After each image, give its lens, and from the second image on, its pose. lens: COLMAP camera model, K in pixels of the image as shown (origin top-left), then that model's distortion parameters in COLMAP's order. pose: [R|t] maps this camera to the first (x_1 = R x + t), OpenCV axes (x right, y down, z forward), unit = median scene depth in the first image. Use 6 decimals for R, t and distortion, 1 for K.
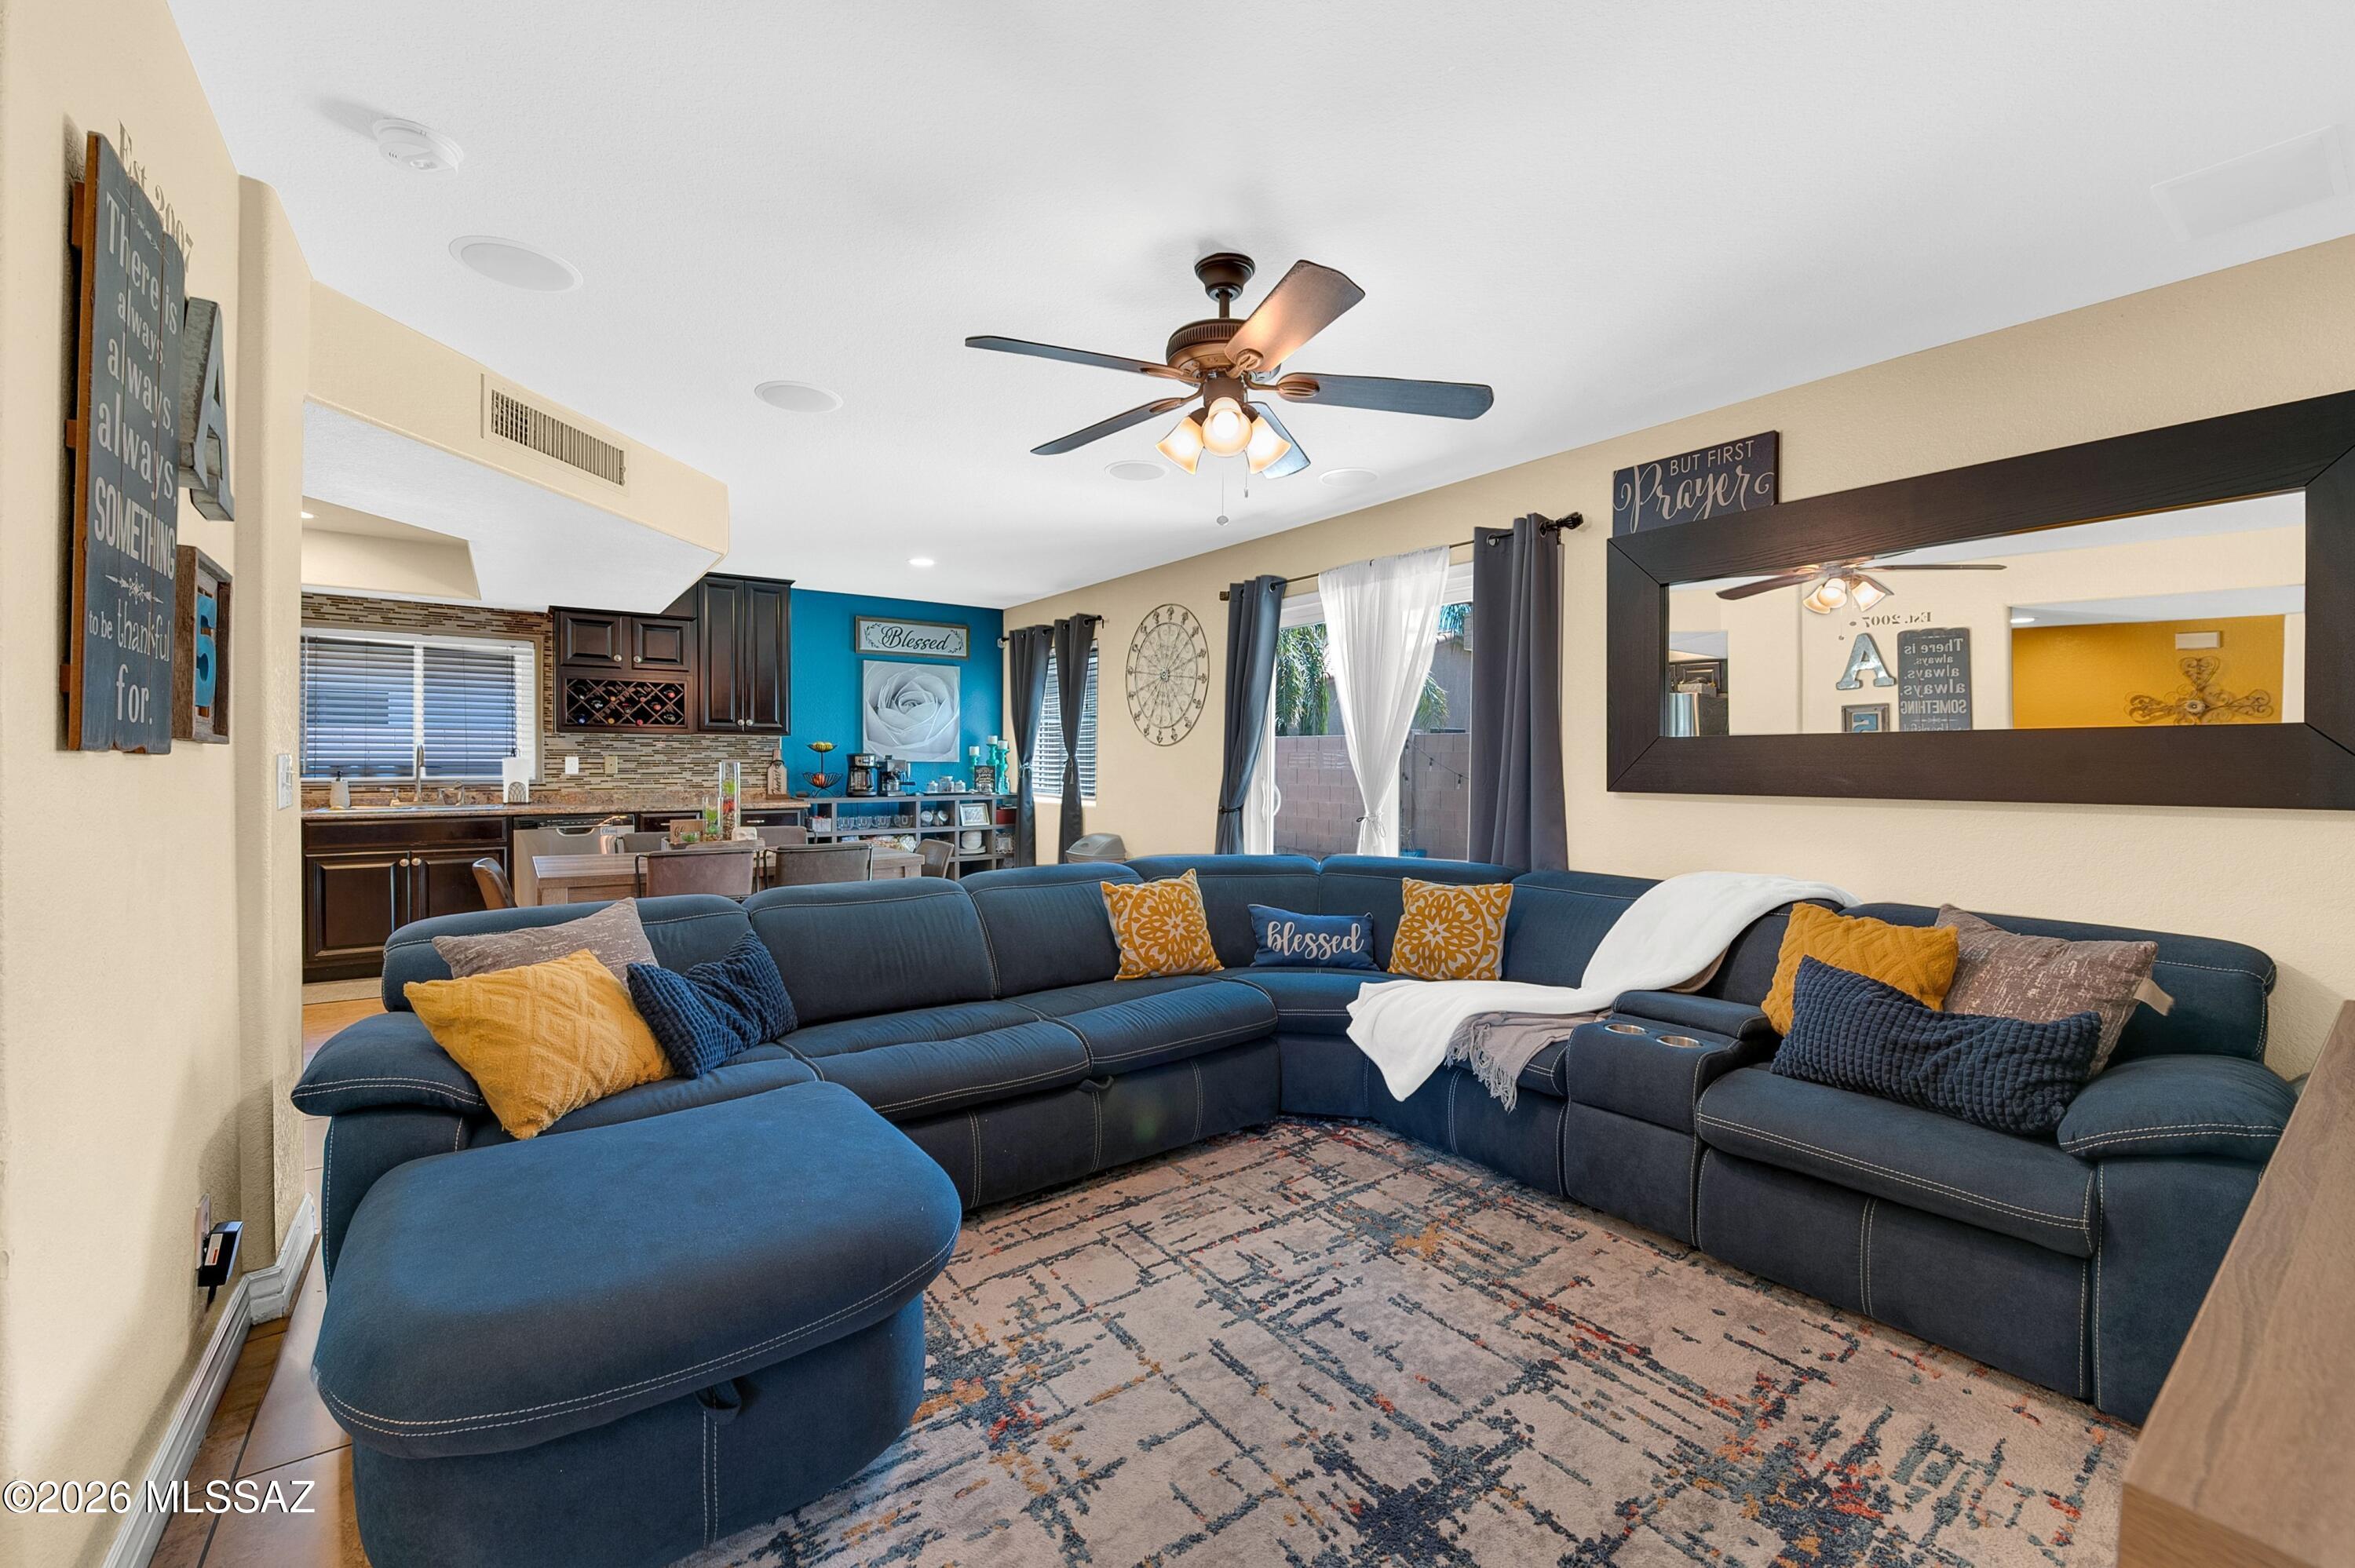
lens RADIAL K [[915.9, 0, 1193.2], [0, 915.9, 779.1], [0, 0, 1]] dist [-0.000766, -0.000115]
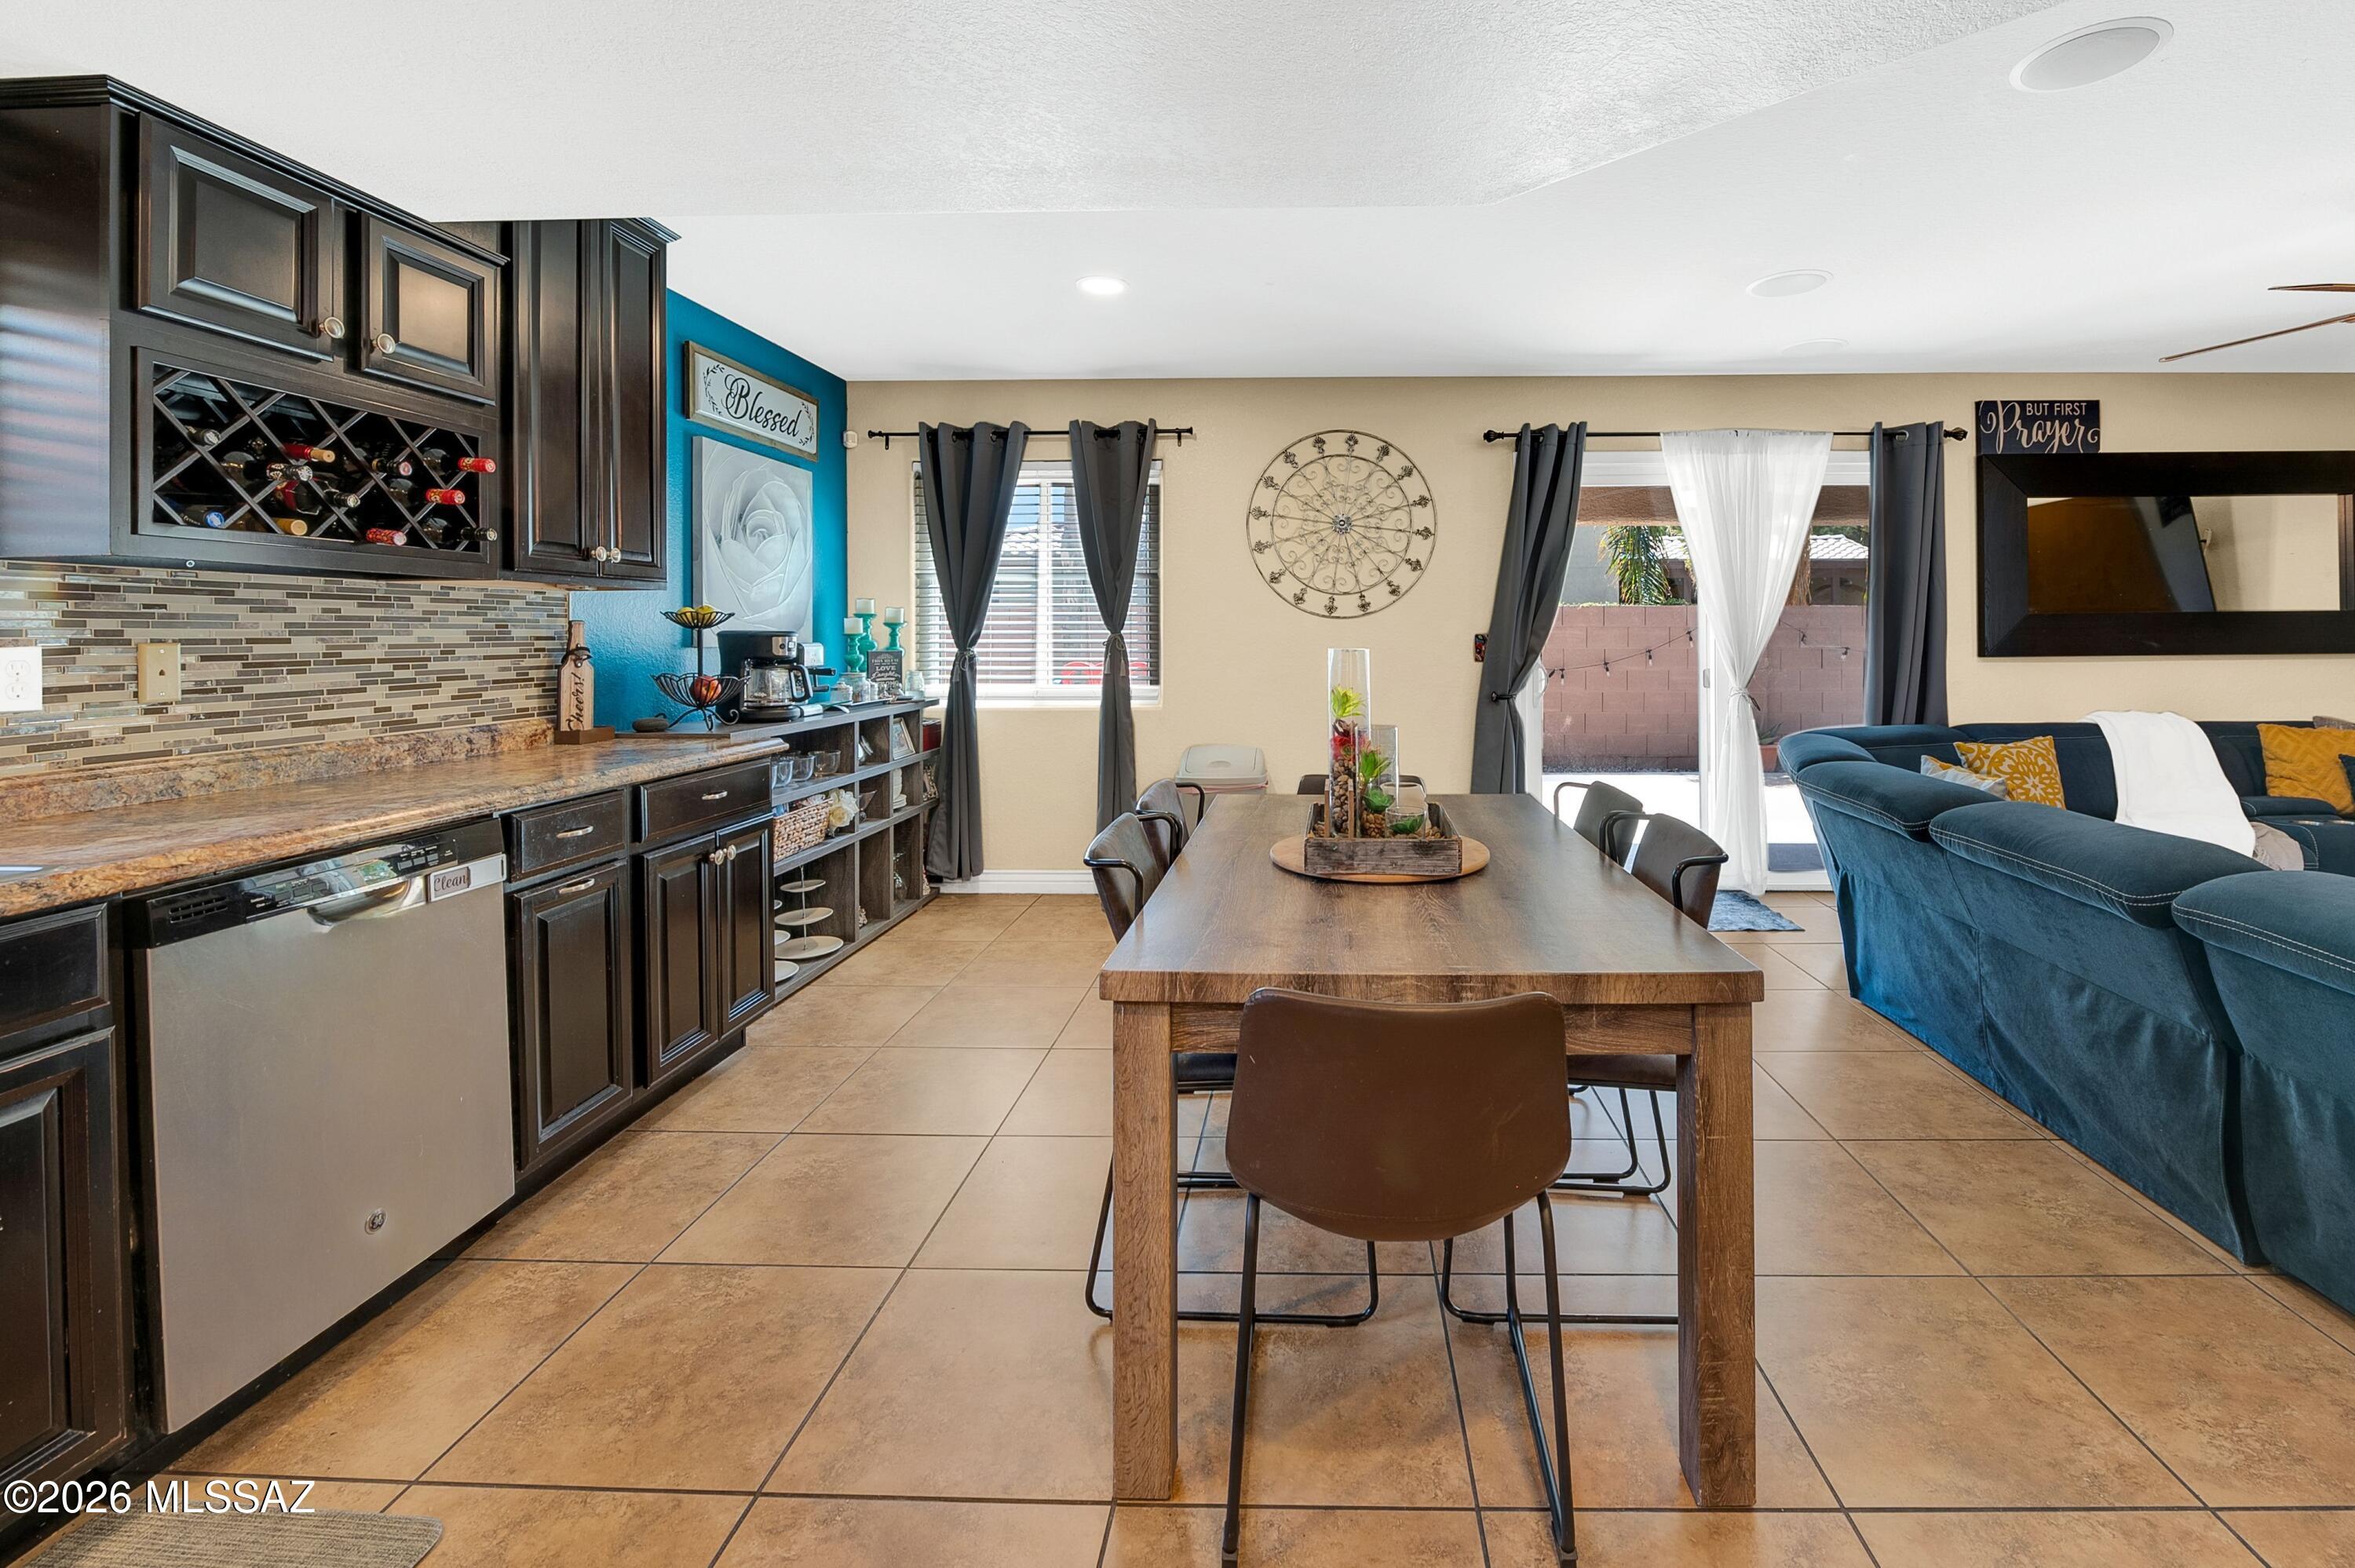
lens RADIAL K [[949.3, 0, 1304.8], [0, 949.3, 636.5], [0, 0, 1]] dist [-0.021405, -0.000070]
pose [[0.628760, -0.009377, 0.777543, -0.651277], [0.025367, 0.999642, -0.008457, -0.015871], [-0.777185, 0.025042, 0.628773, 0.536611]]
